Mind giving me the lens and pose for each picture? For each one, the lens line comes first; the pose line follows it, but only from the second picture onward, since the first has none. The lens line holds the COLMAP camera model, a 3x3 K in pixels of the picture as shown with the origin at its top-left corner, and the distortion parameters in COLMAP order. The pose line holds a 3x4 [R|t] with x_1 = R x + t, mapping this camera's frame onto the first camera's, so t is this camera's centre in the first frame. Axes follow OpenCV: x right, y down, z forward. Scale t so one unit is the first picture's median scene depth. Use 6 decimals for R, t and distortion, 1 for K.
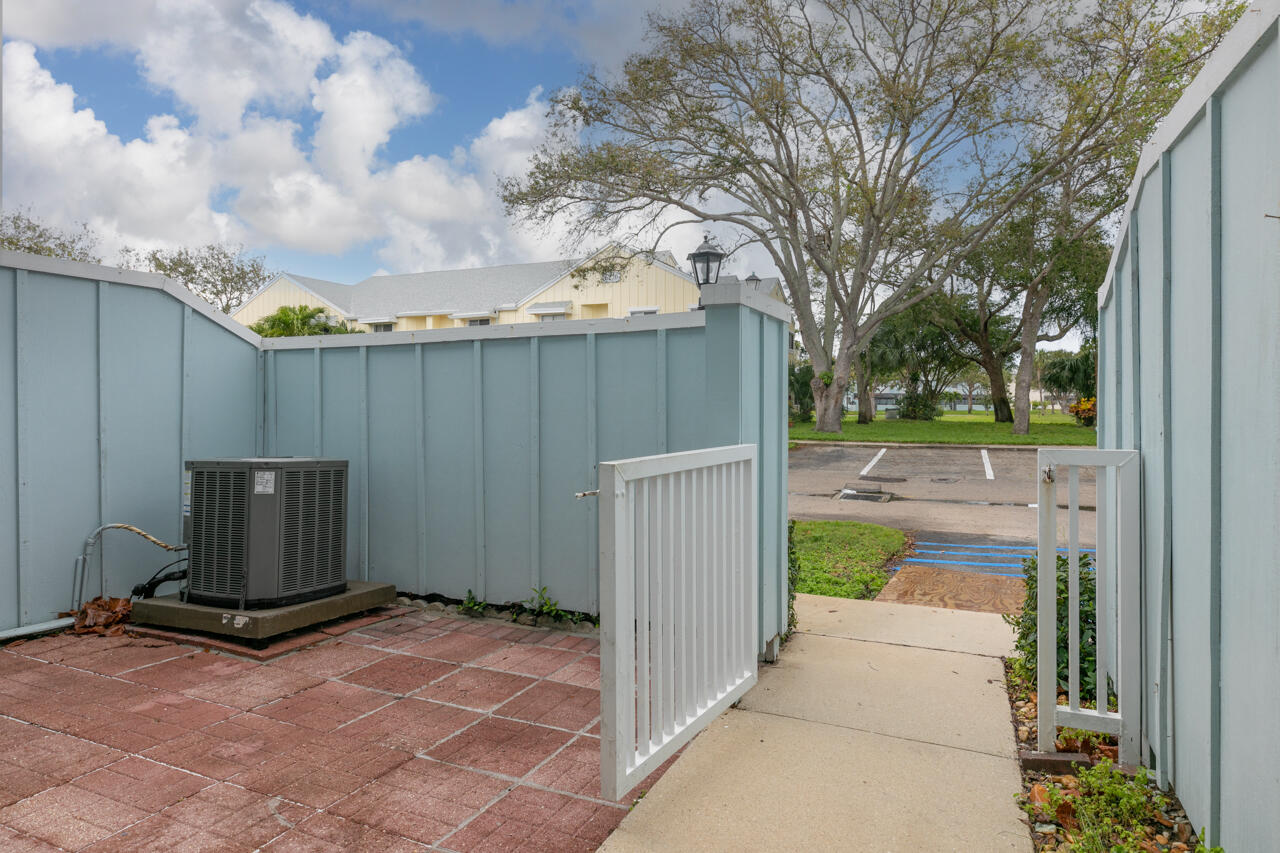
lens RADIAL K [[742.5, 0, 643.5], [0, 742.5, 407.6], [0, 0, 1]] dist [0.011468, -0.000724]
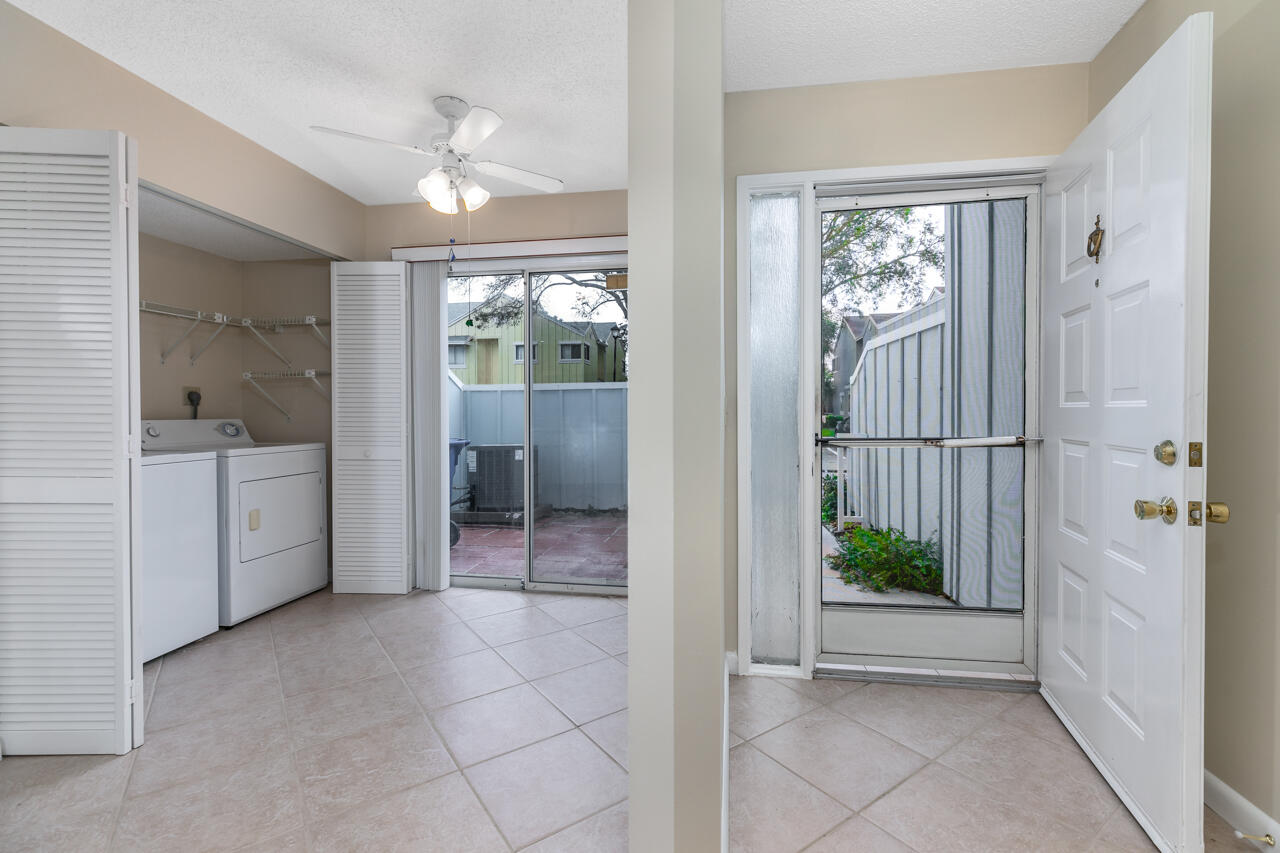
lens RADIAL K [[577.8, 0, 636.2], [0, 577.8, 413.2], [0, 0, 1]] dist [-0.001628, -0.000137]
pose [[0.967714, -0.006416, 0.251968, -0.086033], [0.006420, 0.999979, 0.000807, -0.003309], [-0.251968, 0.000837, 0.967735, -0.108170]]
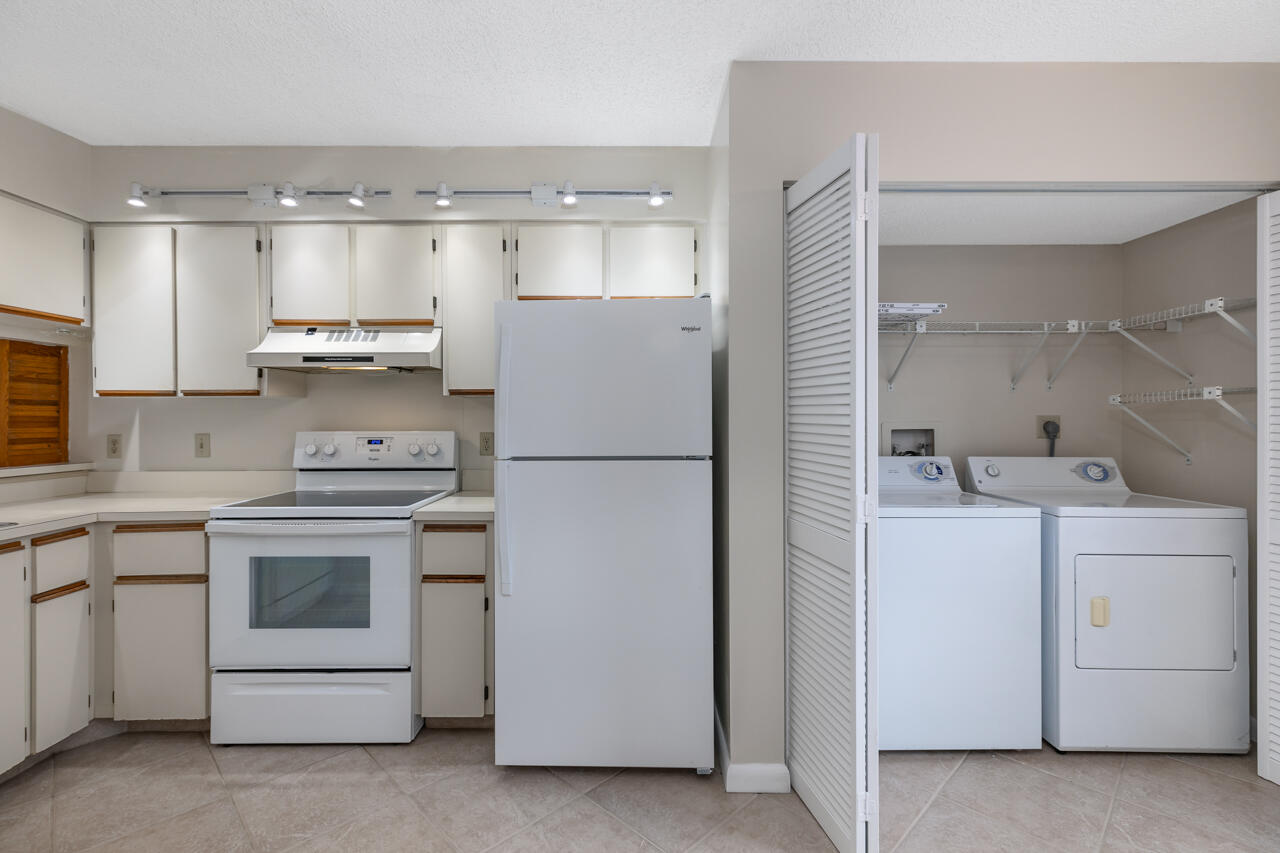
lens RADIAL K [[577.2, 0, 644.0], [0, 577.2, 423.5], [0, 0, 1]] dist [0.002413, 0.000829]
pose [[0.417932, -0.000232, -0.908478, -0.084489], [-0.001074, 0.999999, -0.000750, -0.008572], [0.908478, 0.001289, 0.417931, -0.066050]]
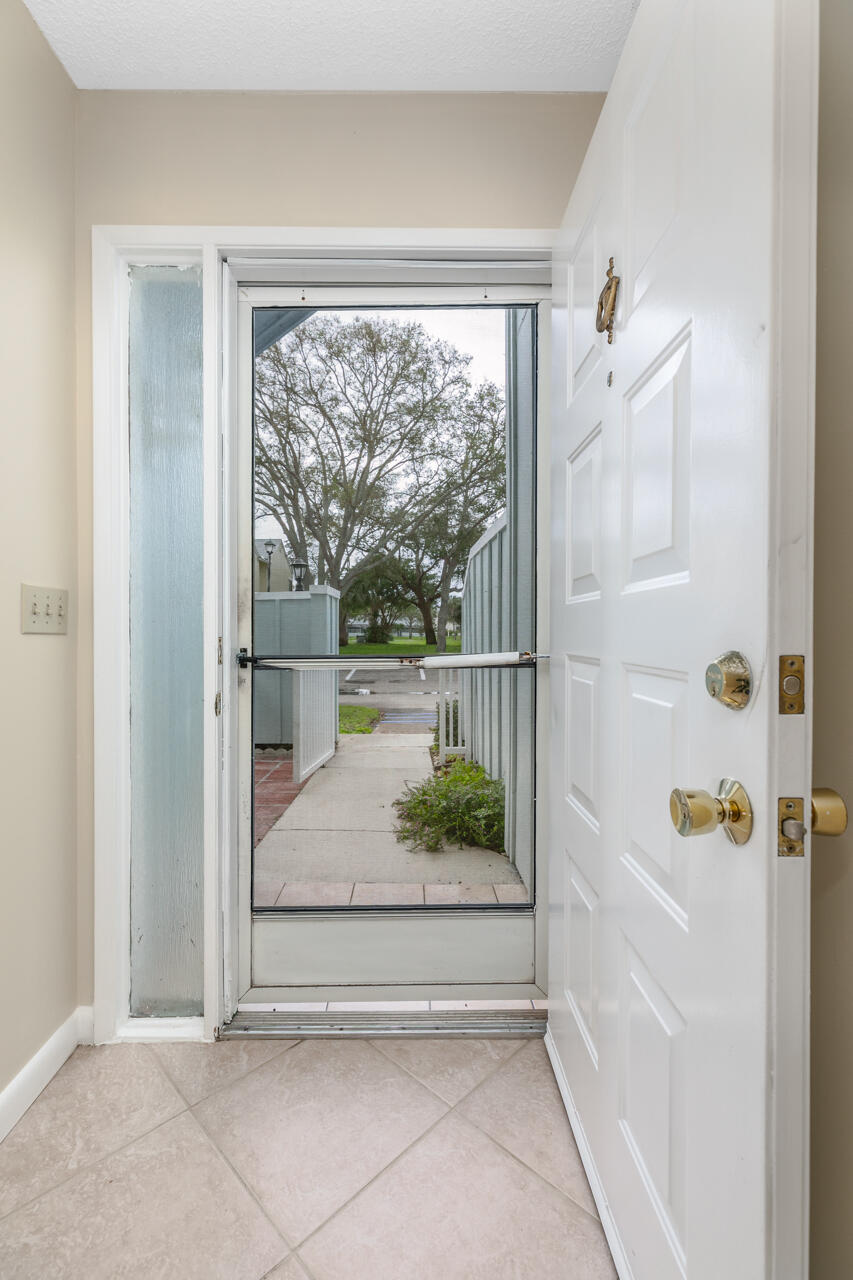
lens RADIAL K [[577.2, 0, 420.1], [0, 577.2, 636.8], [0, 0, 1]] dist [0.002413, 0.000829]
pose [[0.908588, -0.003601, 0.417679, -0.040570], [0.001968, 0.999989, 0.004341, -0.001329], [-0.417690, -0.003122, 0.908584, -0.086832]]
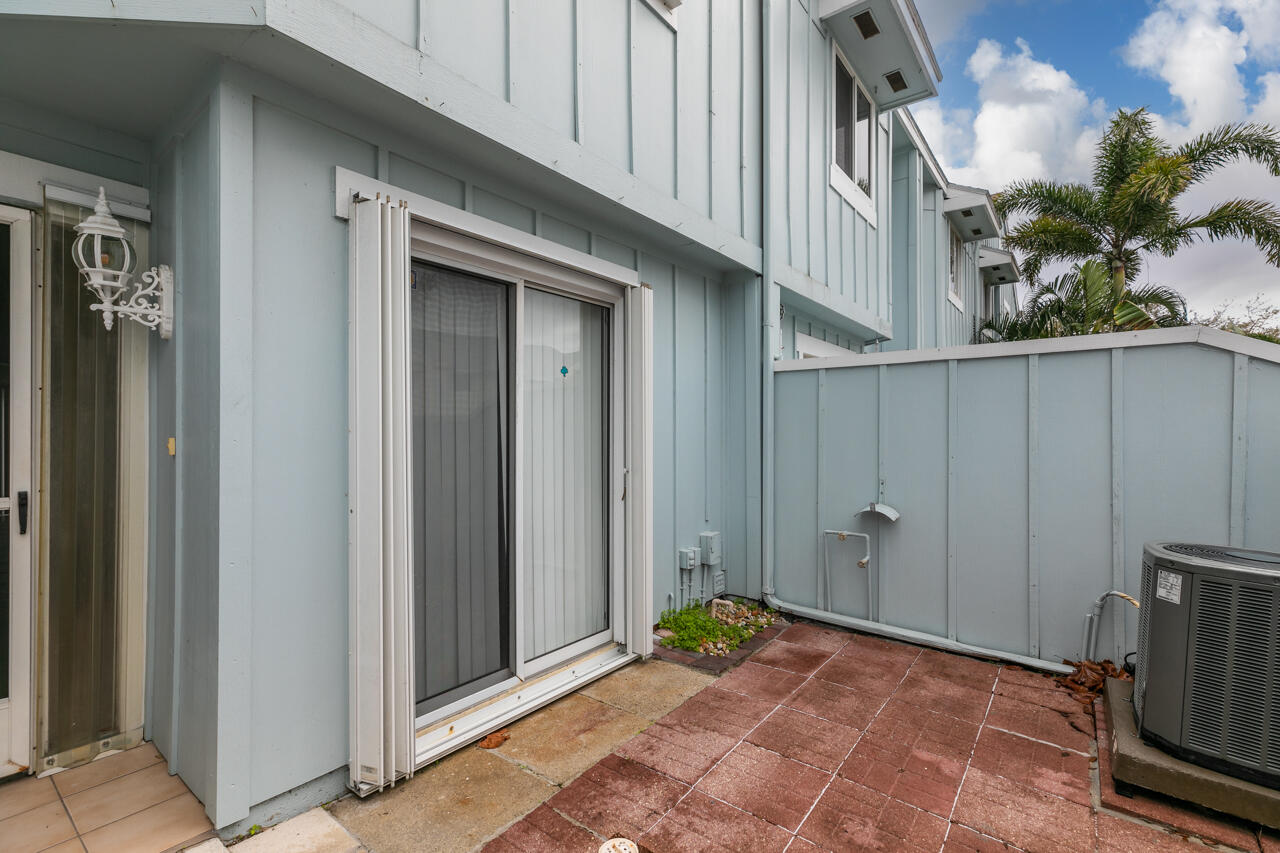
lens RADIAL K [[580.0, 0, 645.2], [0, 580.0, 429.9], [0, 0, 1]] dist [0.000151, 0.000112]
pose [[-0.228929, -0.008471, -0.973406, 0.028117], [-0.007986, 0.999945, -0.006823, -0.007469], [0.973410, 0.006212, -0.228984, 0.087048]]
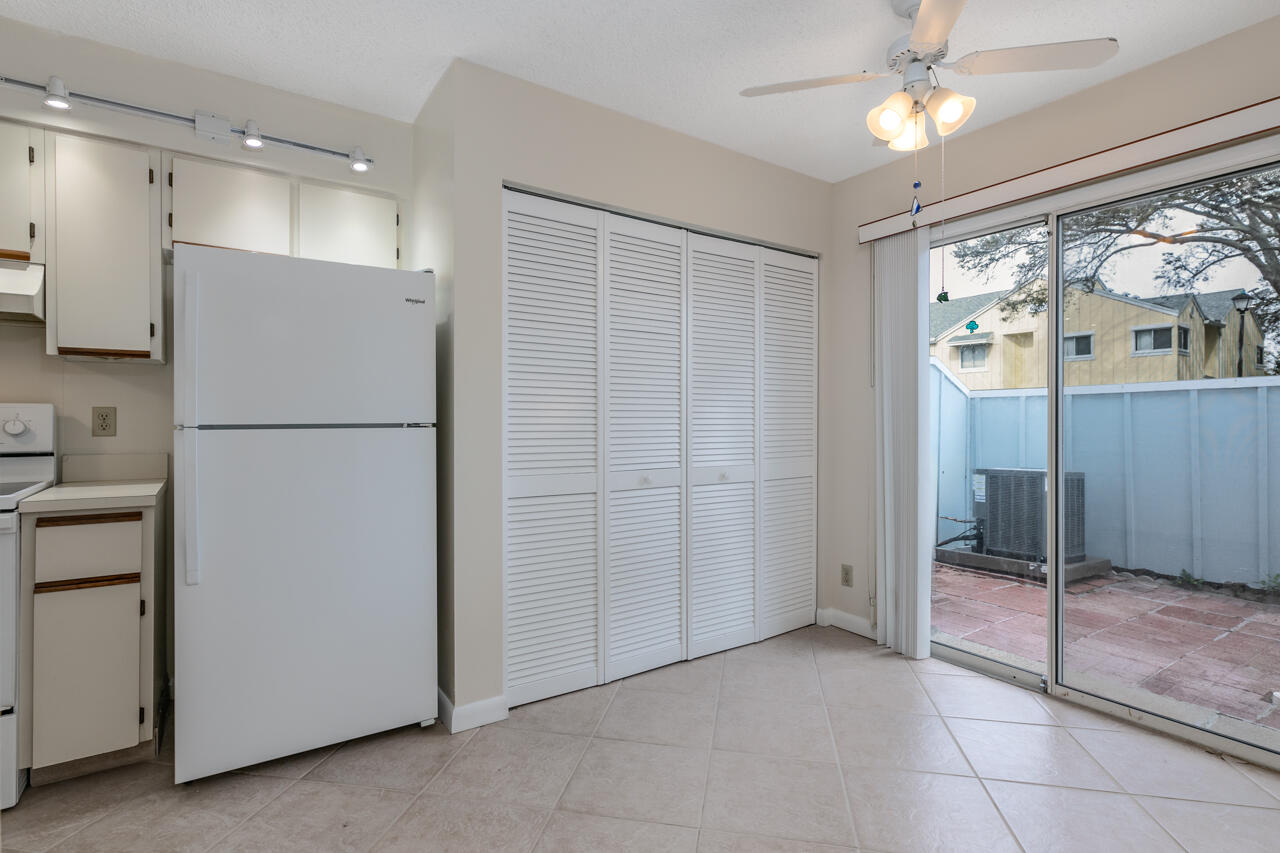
lens RADIAL K [[613.3, 0, 632.3], [0, 613.3, 420.1], [0, 0, 1]] dist [0.002624, 0.000599]
pose [[0.846188, -0.002408, -0.532880, -0.080830], [-0.001767, 0.999972, -0.007325, -0.003834], [0.532882, 0.007140, 0.846159, -0.085316]]
